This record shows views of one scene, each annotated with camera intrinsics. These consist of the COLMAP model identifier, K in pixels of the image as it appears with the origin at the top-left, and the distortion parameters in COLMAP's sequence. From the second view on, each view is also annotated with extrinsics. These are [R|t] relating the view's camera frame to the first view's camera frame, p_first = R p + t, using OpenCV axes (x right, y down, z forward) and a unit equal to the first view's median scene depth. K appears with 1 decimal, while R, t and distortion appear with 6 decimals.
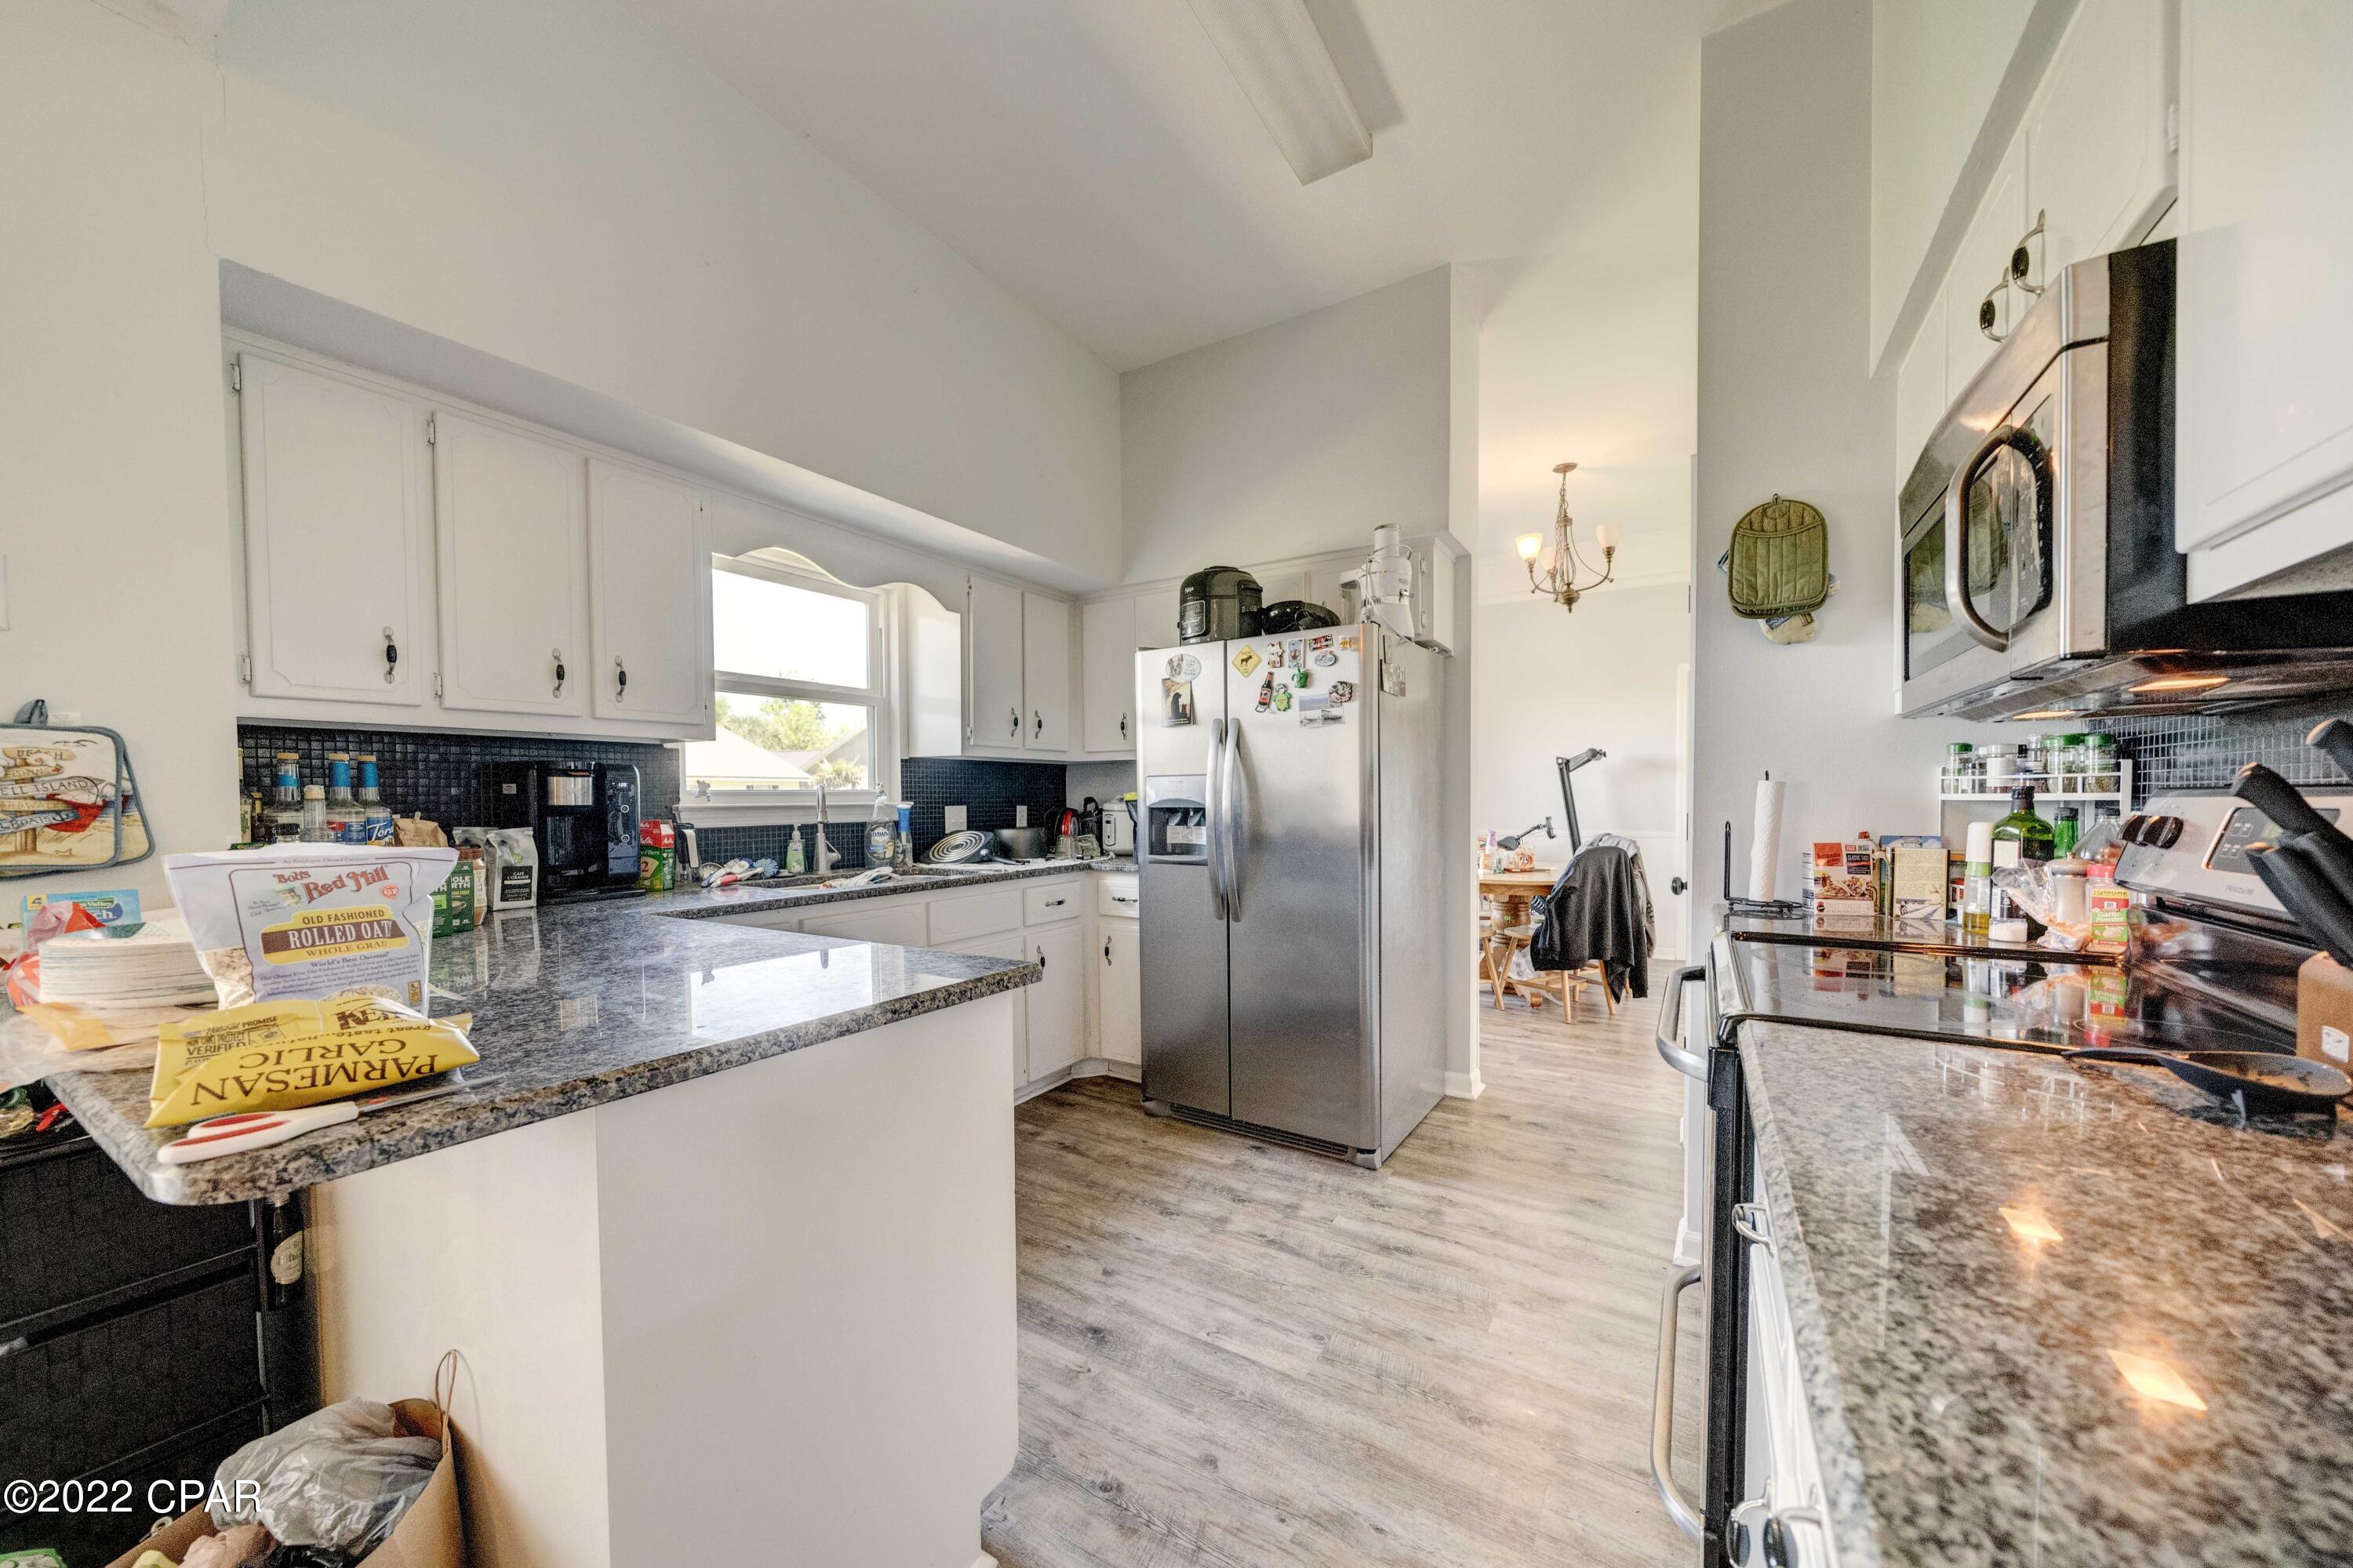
lens RADIAL K [[824.6, 0, 1173.8], [0, 824.6, 814.4], [0, 0, 1]] dist [-0.000757, -0.000075]
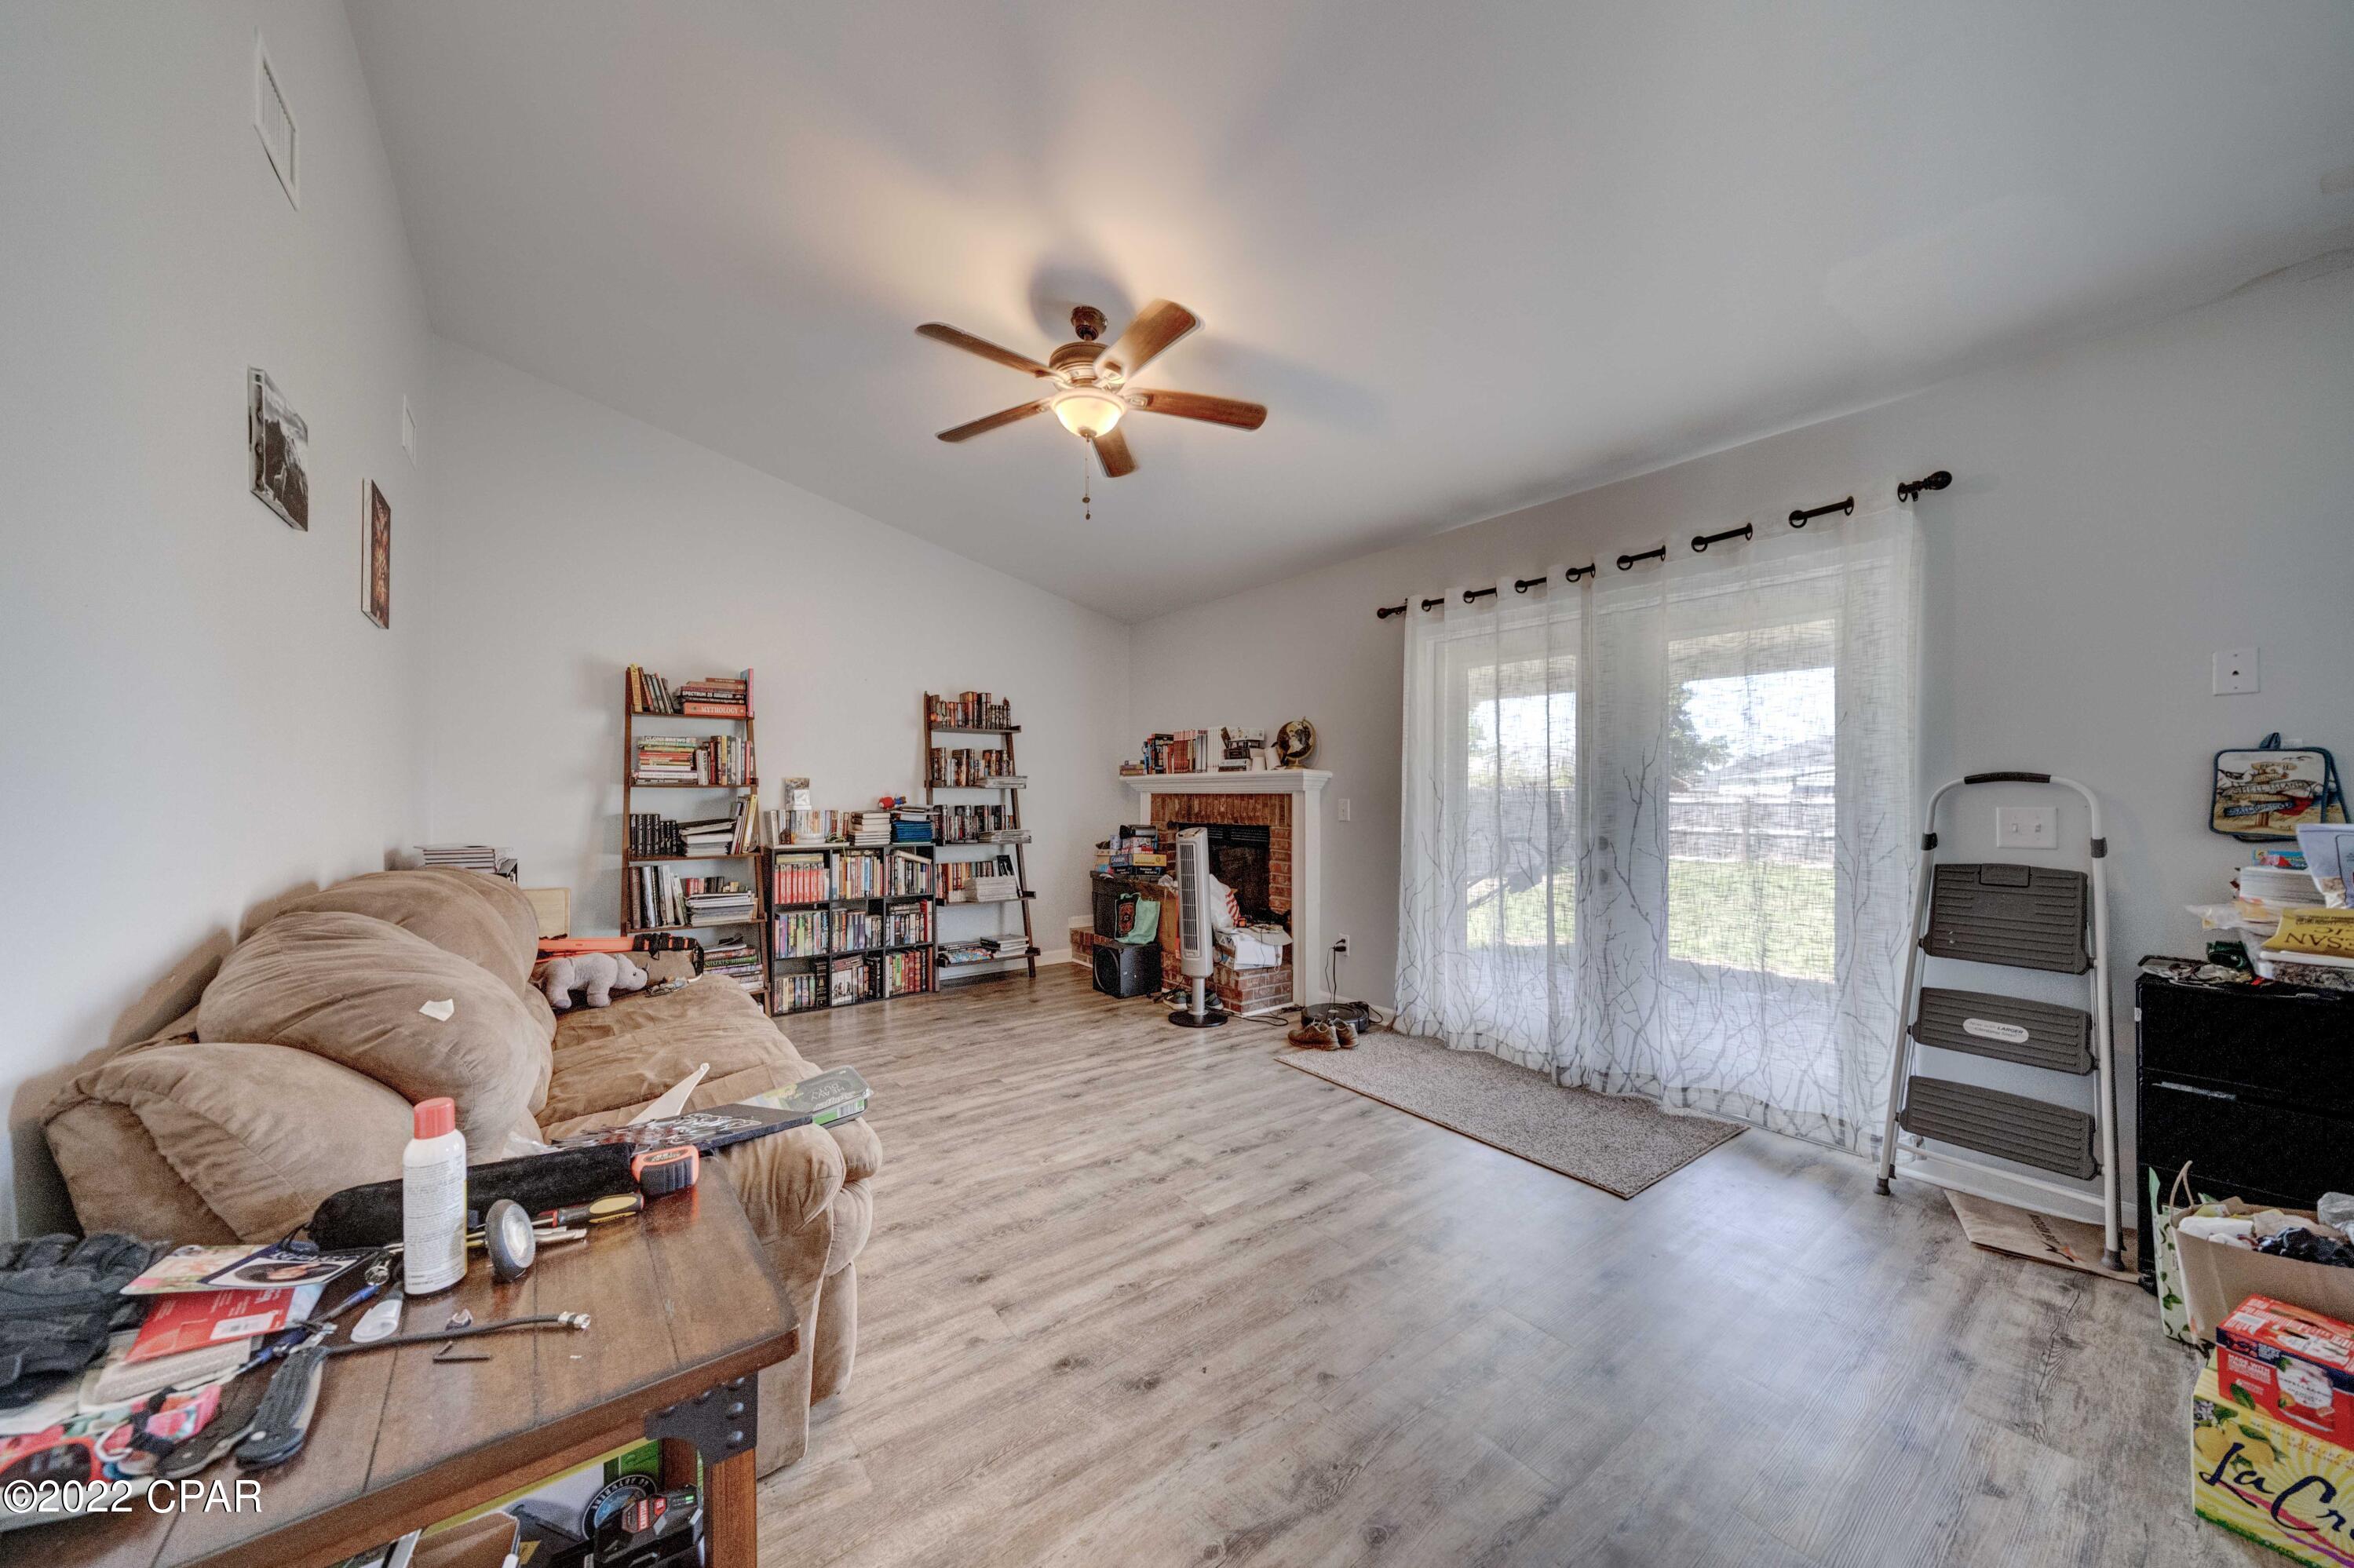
lens RADIAL K [[809.8, 0, 1167.7], [0, 809.8, 787.2], [0, 0, 1]] dist [-0.001723, -0.000122]
pose [[-0.354340, -0.002848, -0.935112, 0.890605], [-0.027666, 0.999590, 0.007439, 0.016251], [0.934707, 0.028507, -0.354273, -0.478984]]
